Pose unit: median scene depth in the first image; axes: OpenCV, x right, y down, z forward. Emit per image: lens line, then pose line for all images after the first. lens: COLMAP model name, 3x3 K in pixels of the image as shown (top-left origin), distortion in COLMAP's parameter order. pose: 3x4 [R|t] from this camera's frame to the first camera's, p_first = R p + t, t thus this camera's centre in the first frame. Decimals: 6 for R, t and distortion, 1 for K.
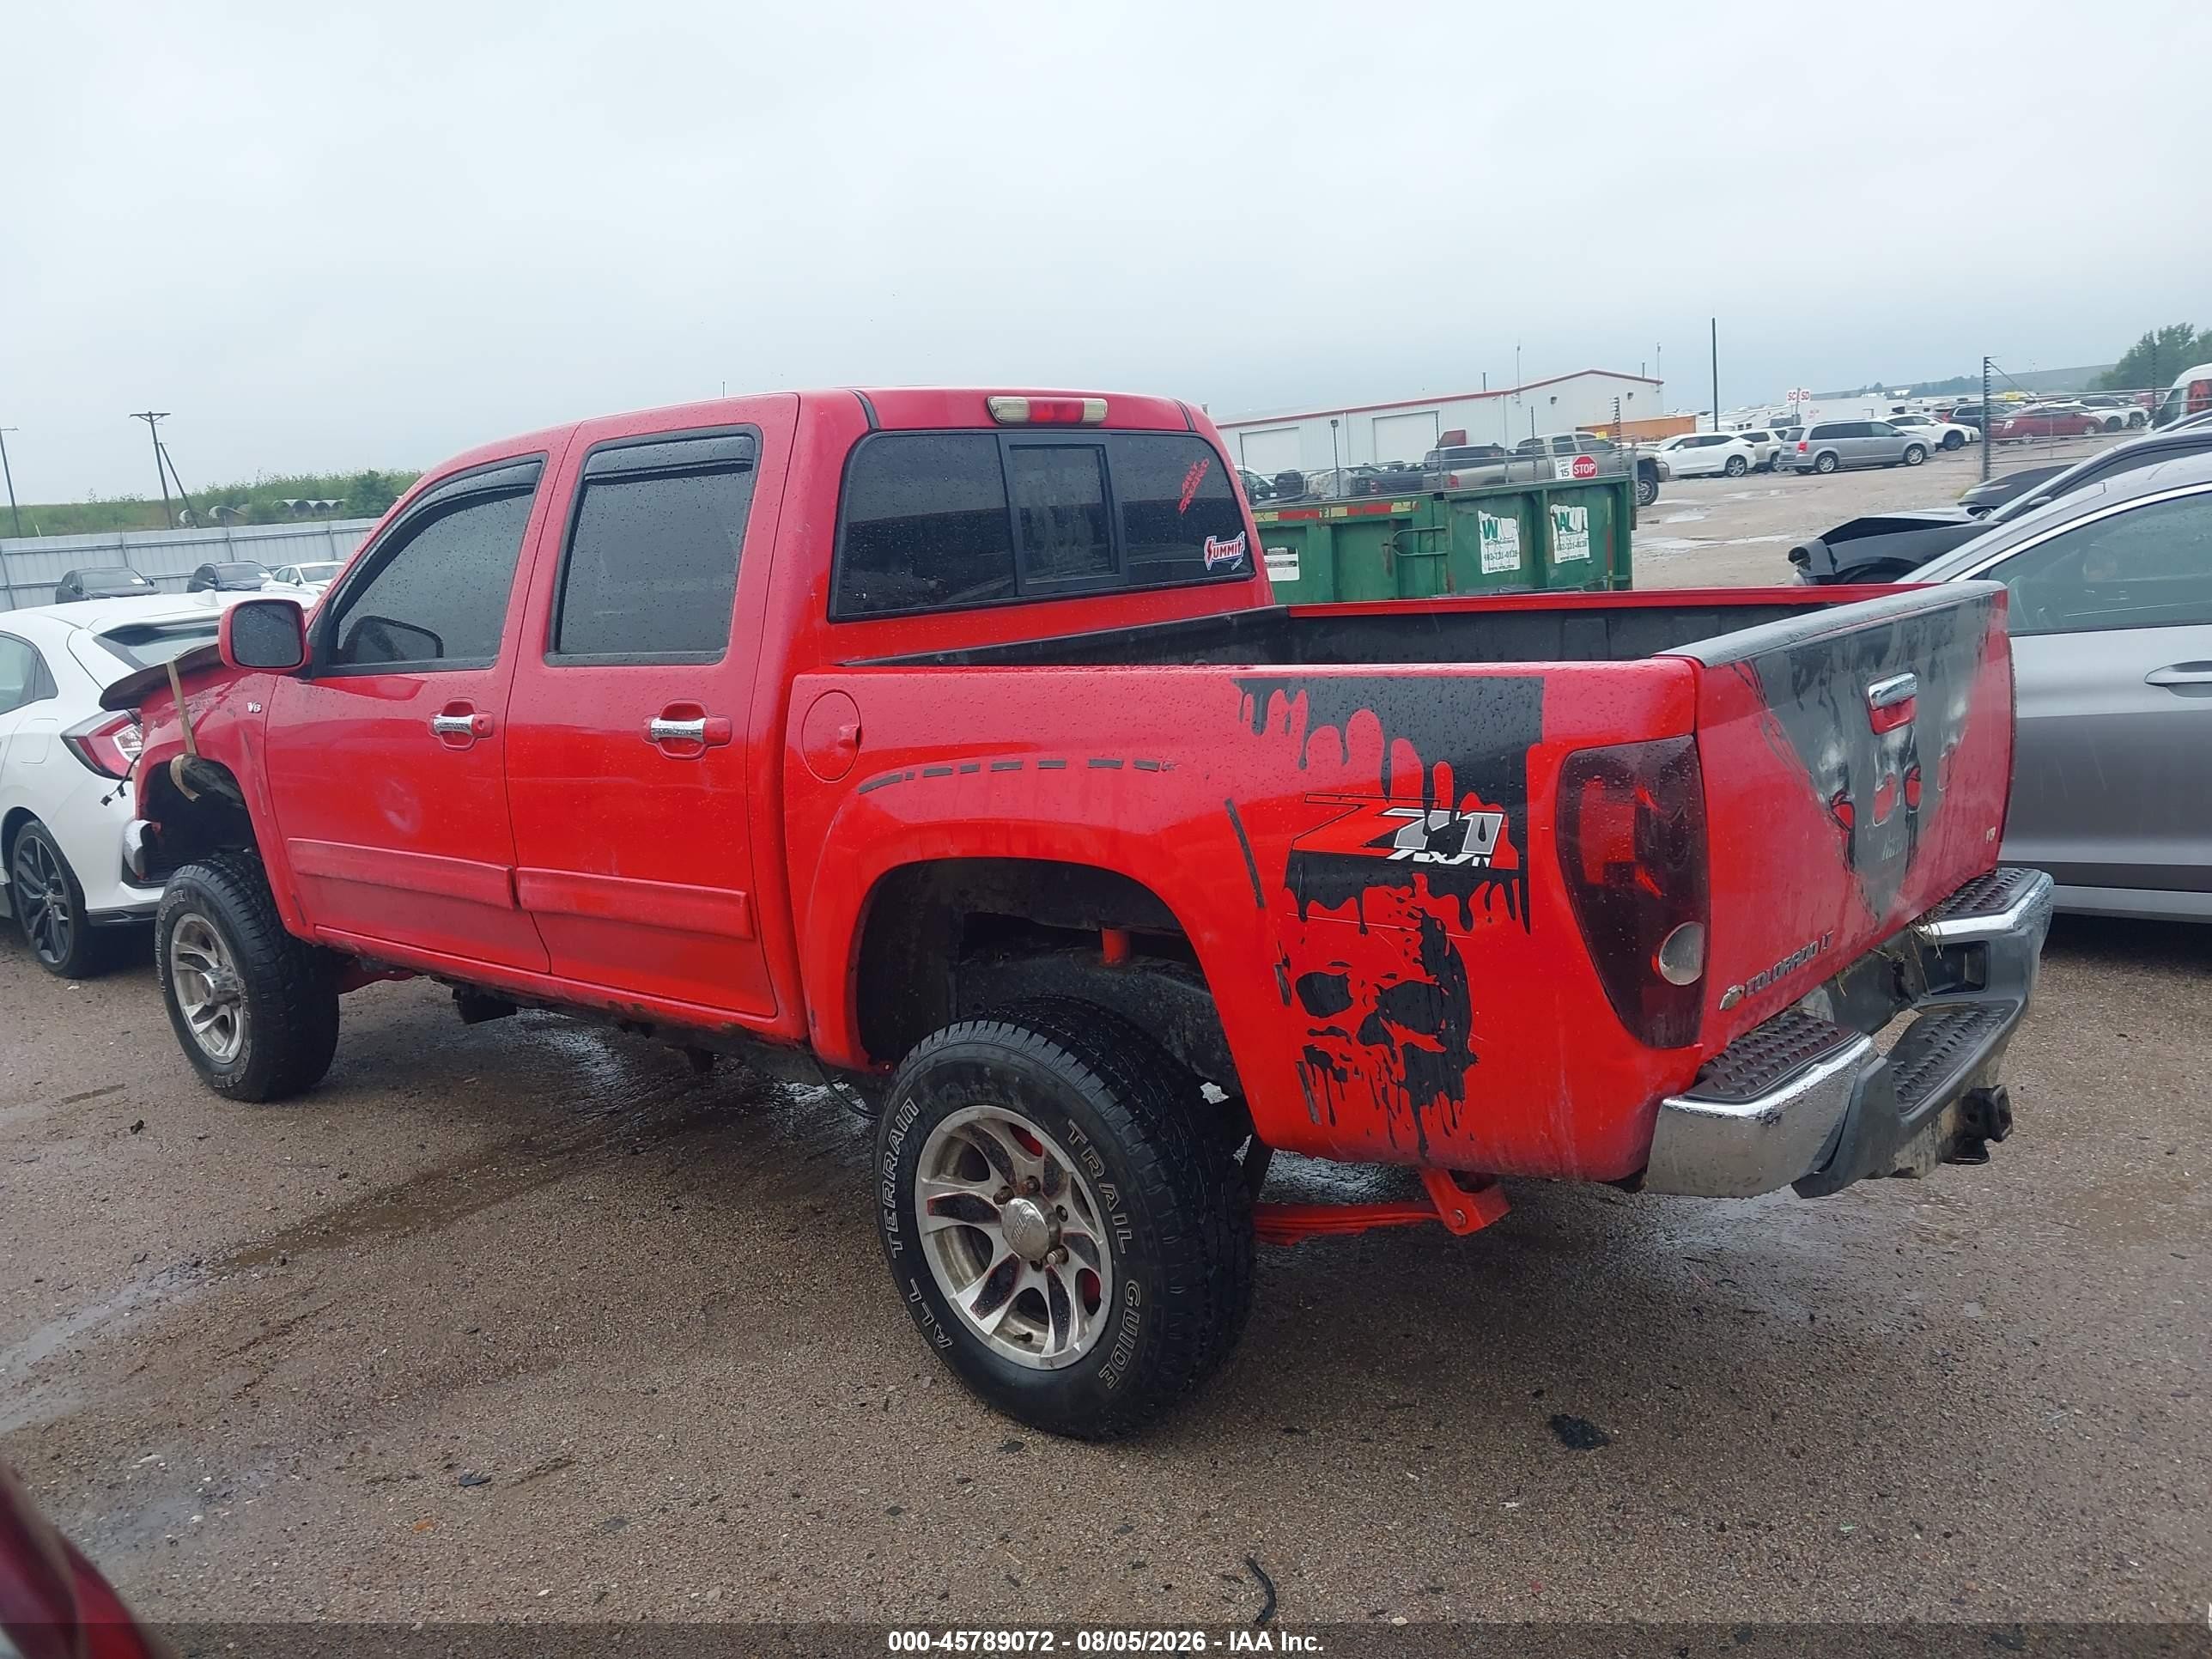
lens RADIAL K [[1679.0, 0, 1059.9], [0, 1679.0, 811.0], [0, 0, 1]] dist [0.054714, -0.021464]
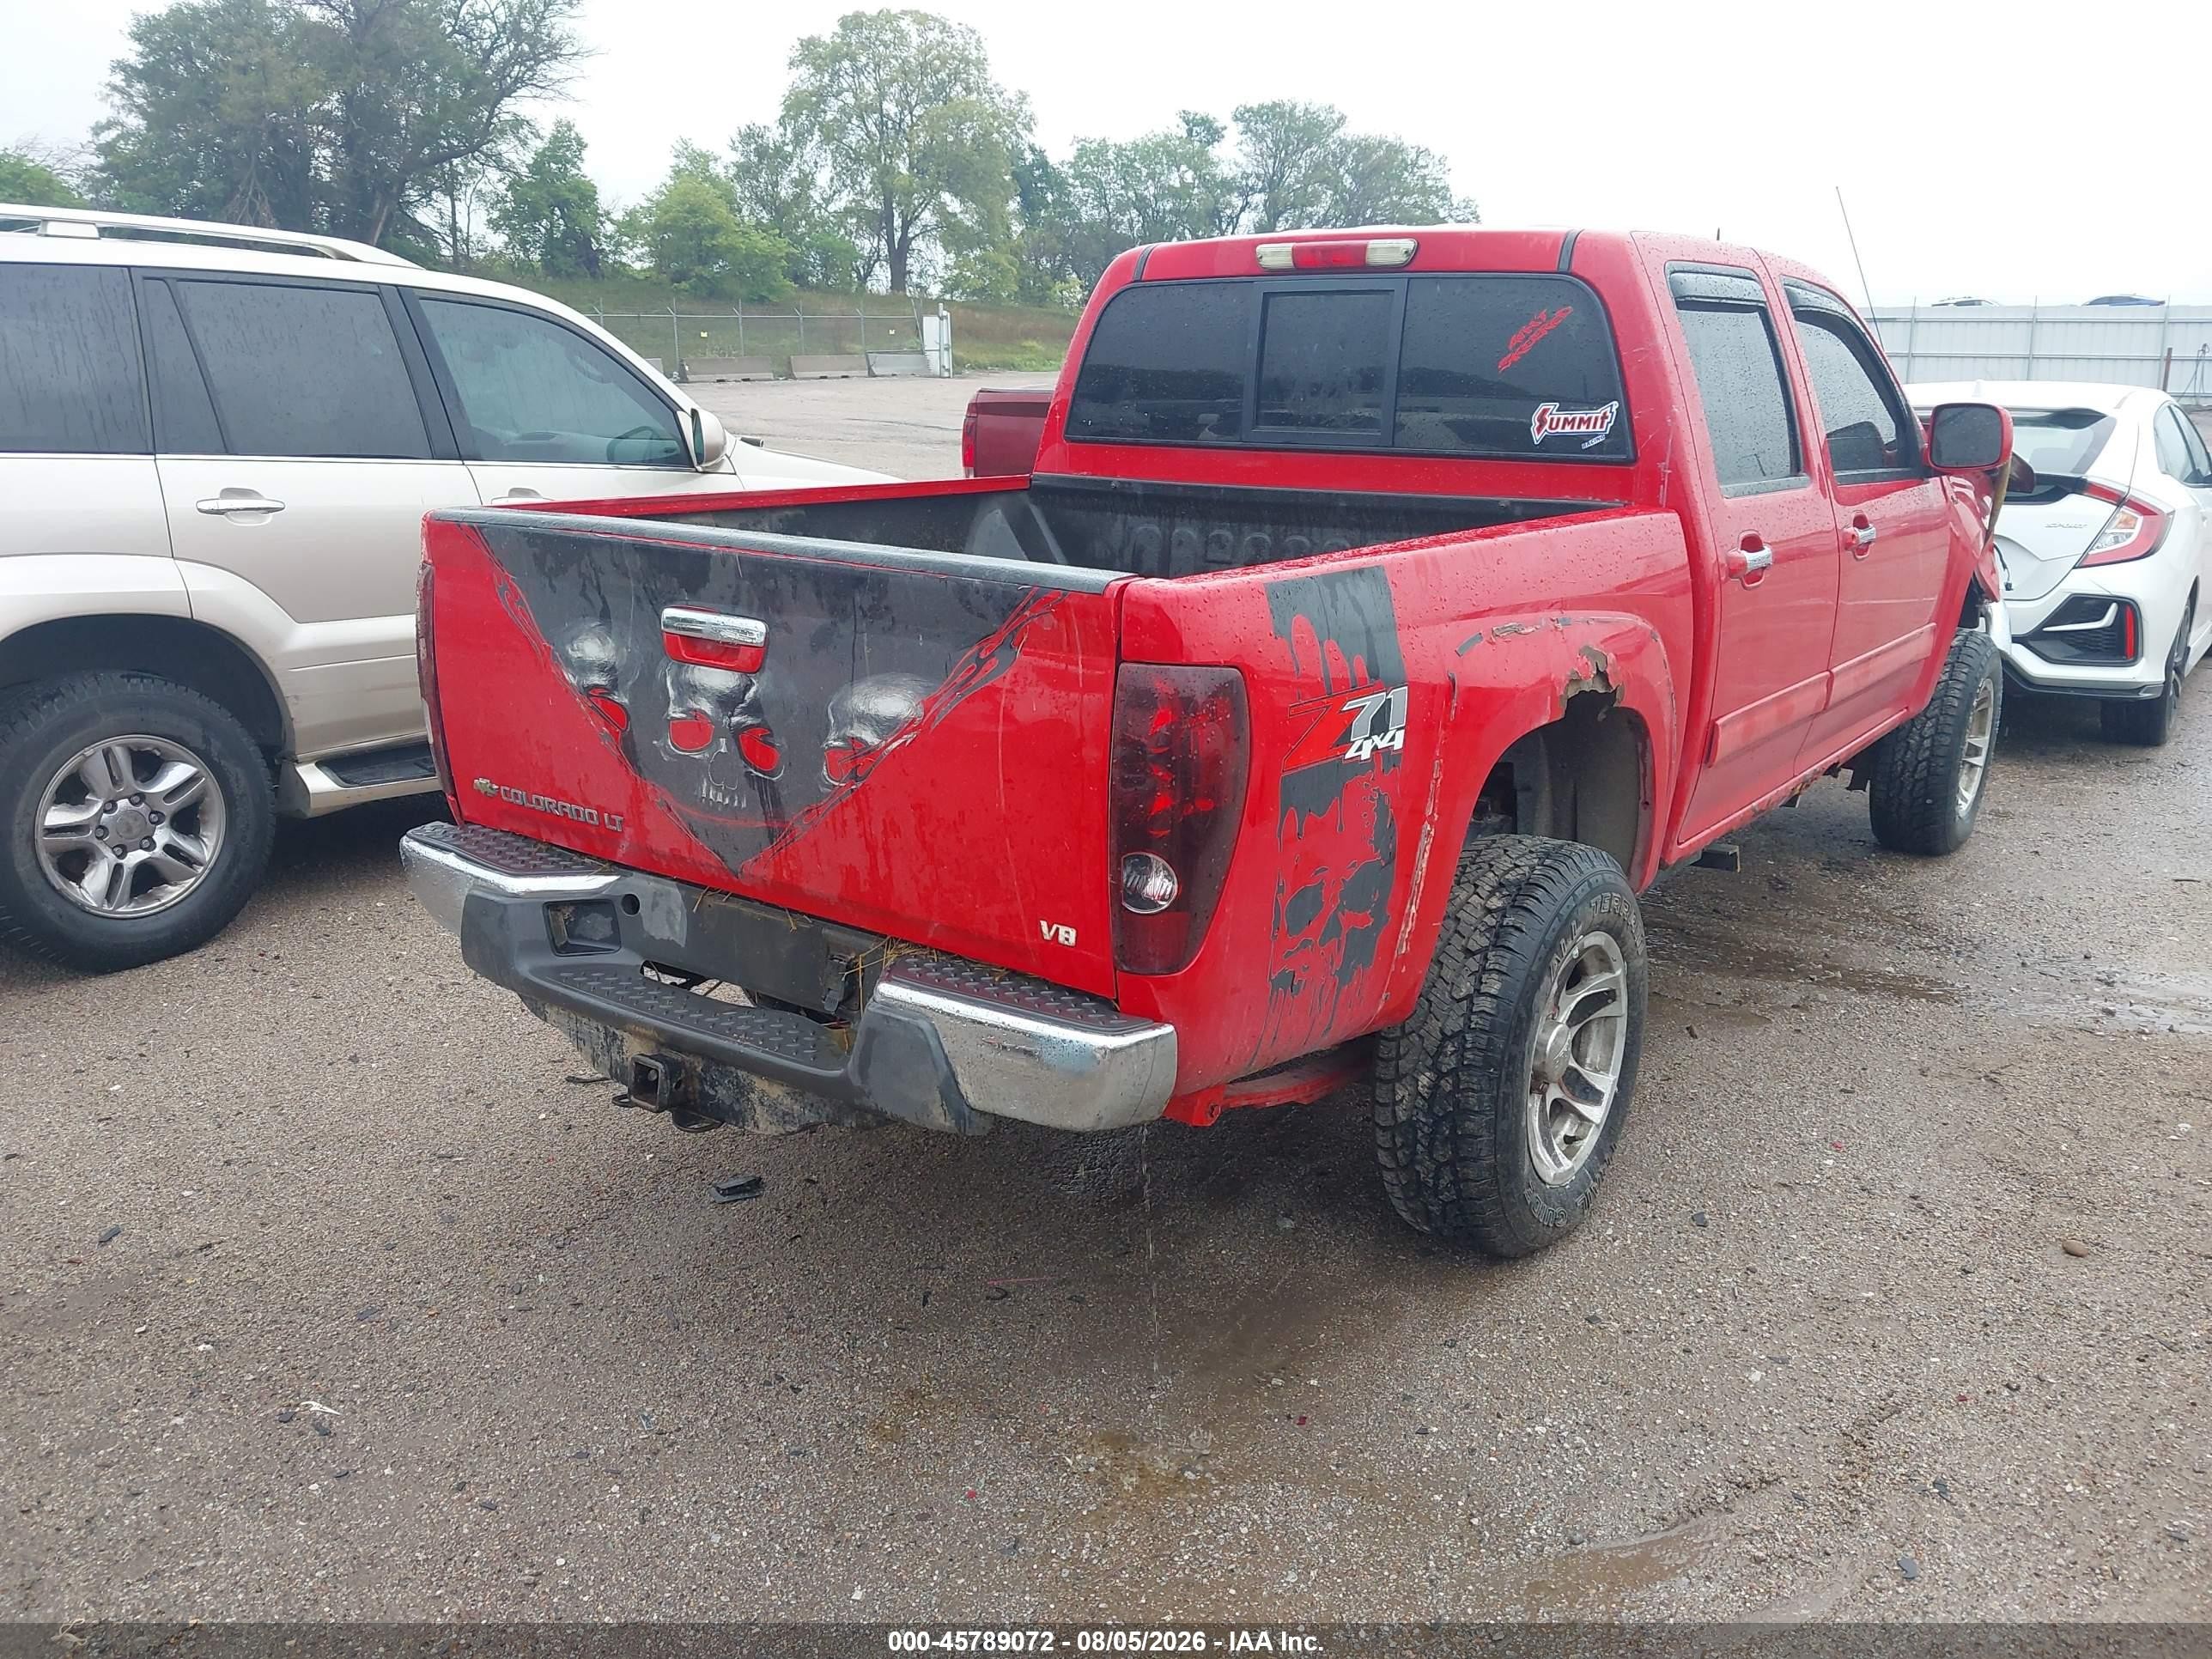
lens RADIAL K [[1676.3, 0, 1148.8], [0, 1676.3, 823.2], [0, 0, 1]] dist [0.130651, -0.153156]
pose [[0.117326, 0.327058, -0.937693, 1.171649], [-0.177504, 0.935915, 0.304228, -0.242077], [0.977101, 0.130751, 0.167861, 0.890103]]
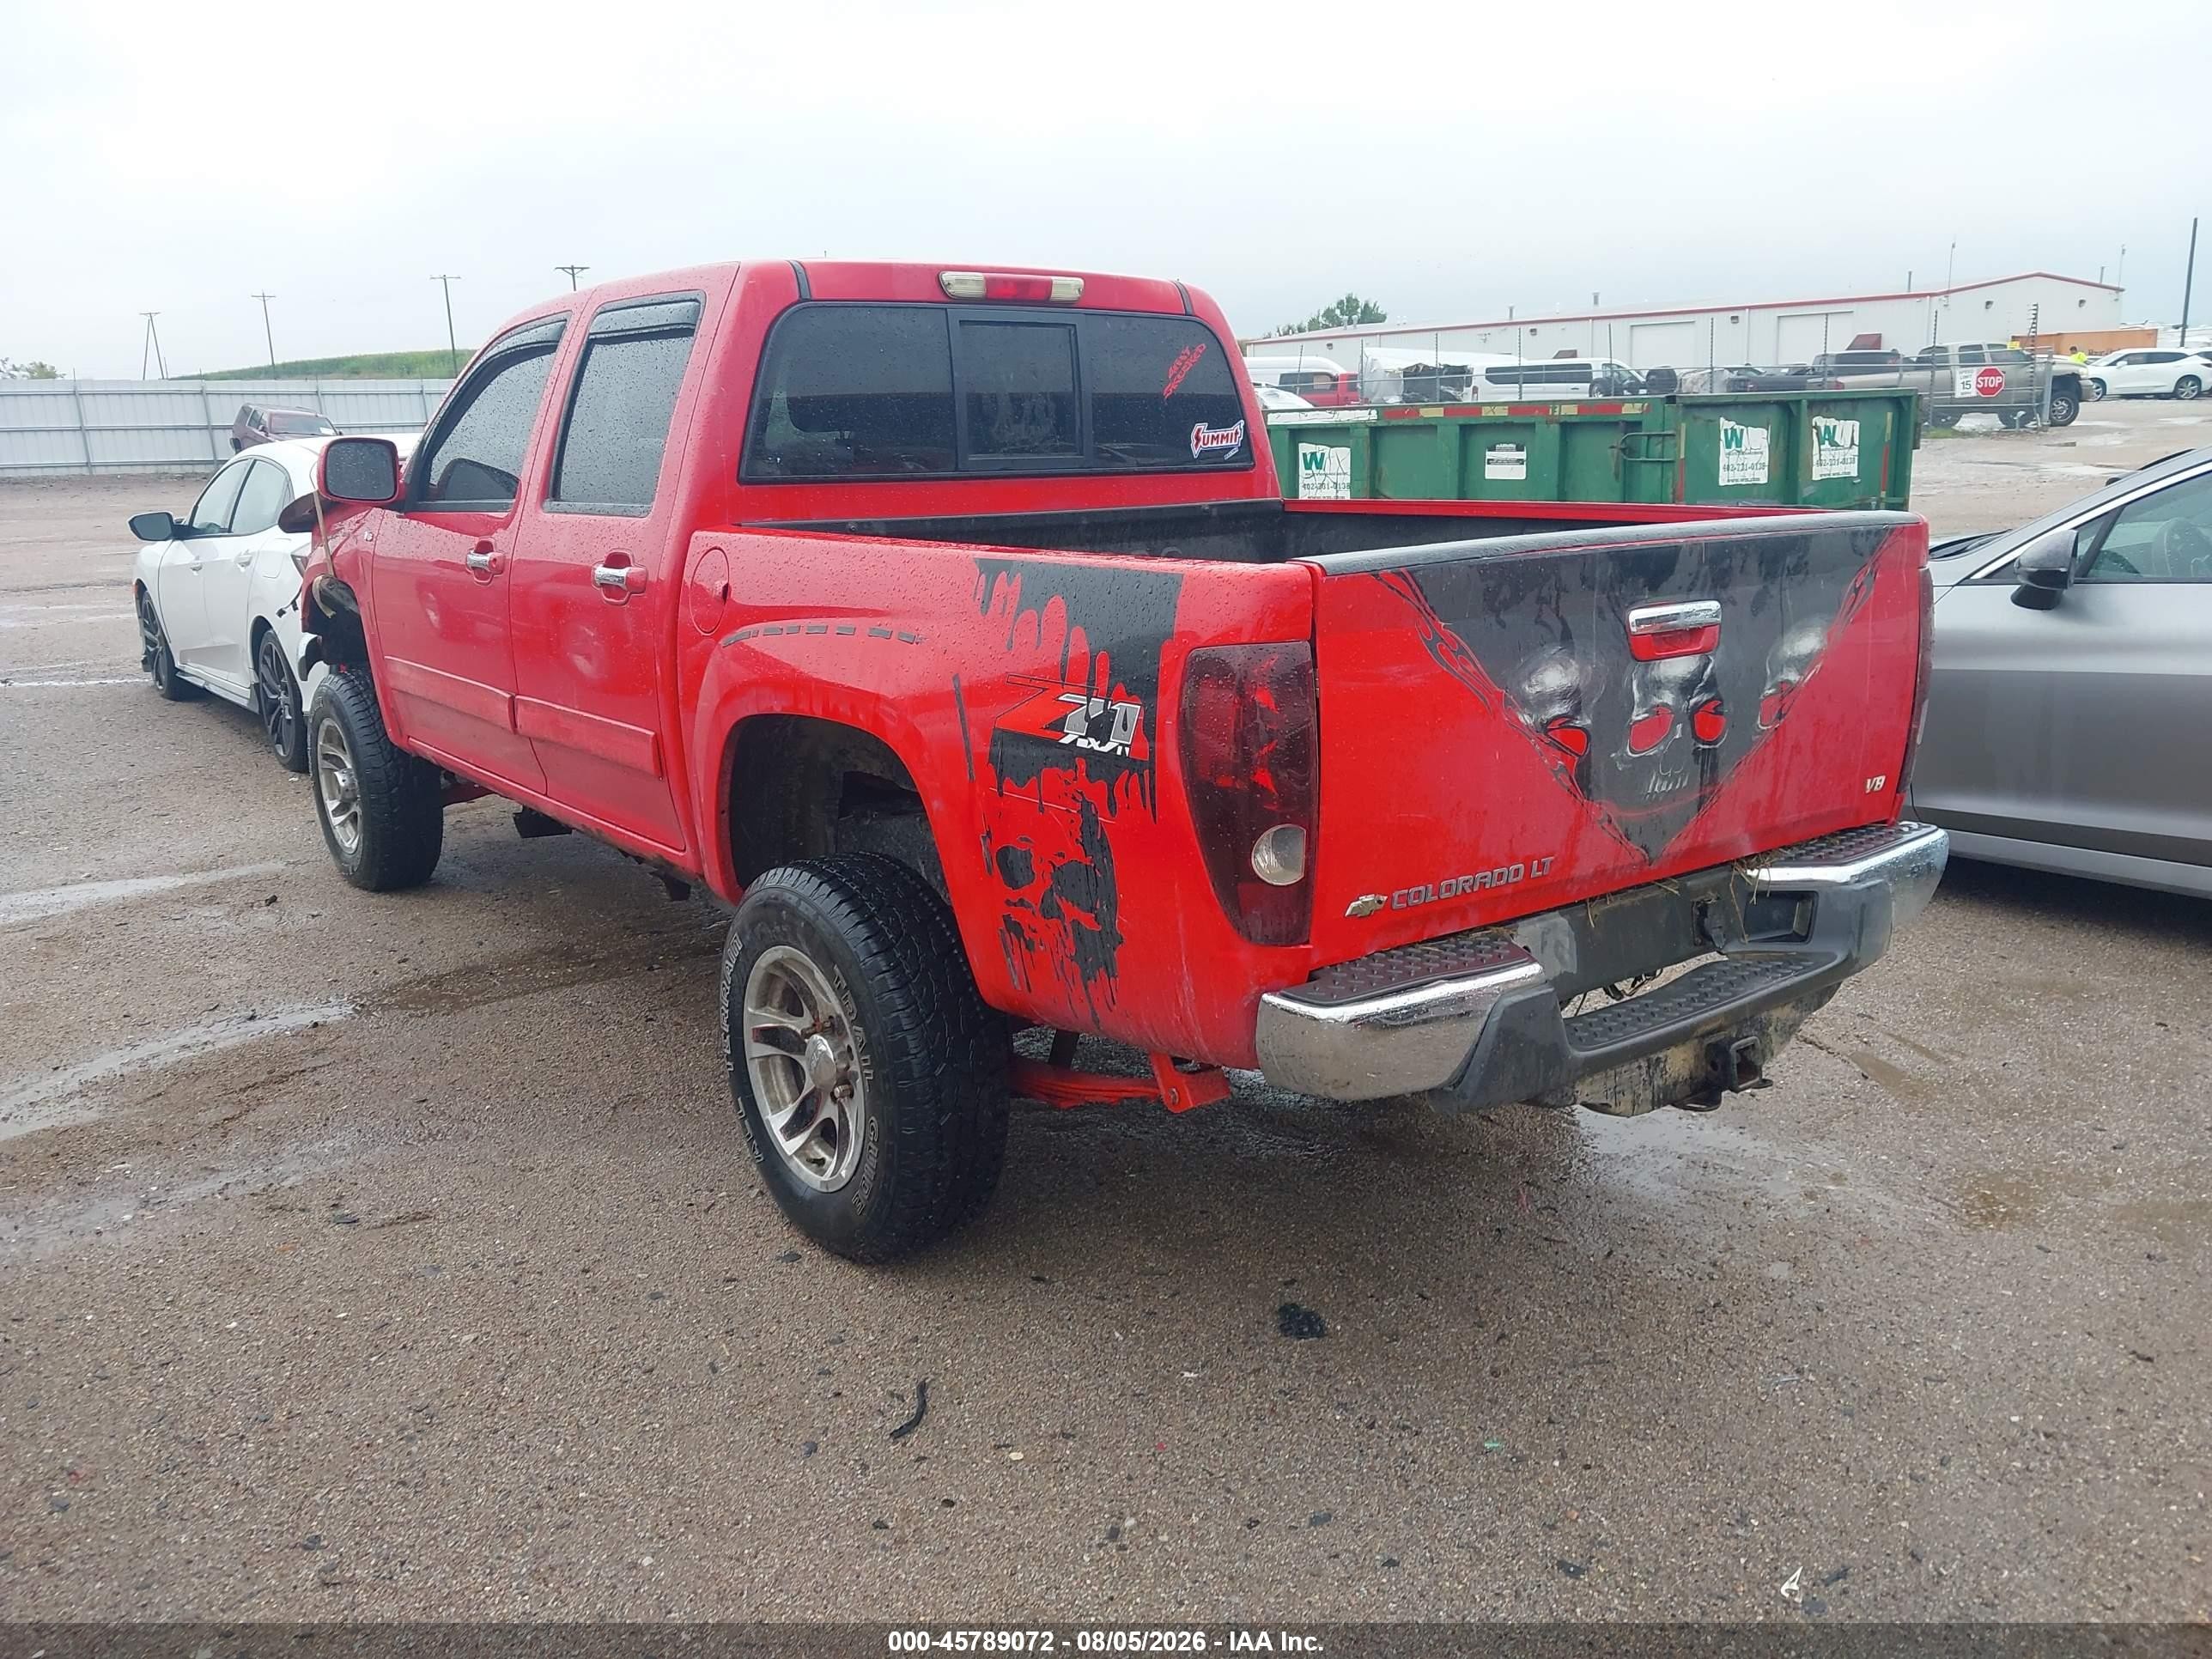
lens RADIAL K [[1667.1, 0, 1090.2], [0, 1667.1, 826.9], [0, 0, 1]] dist [0.085980, -0.146753]
pose [[0.980299, 0.094349, -0.173527, 0.282579], [-0.080445, 0.993085, 0.085500, -0.006425], [0.180394, -0.069856, 0.981111, -0.007388]]
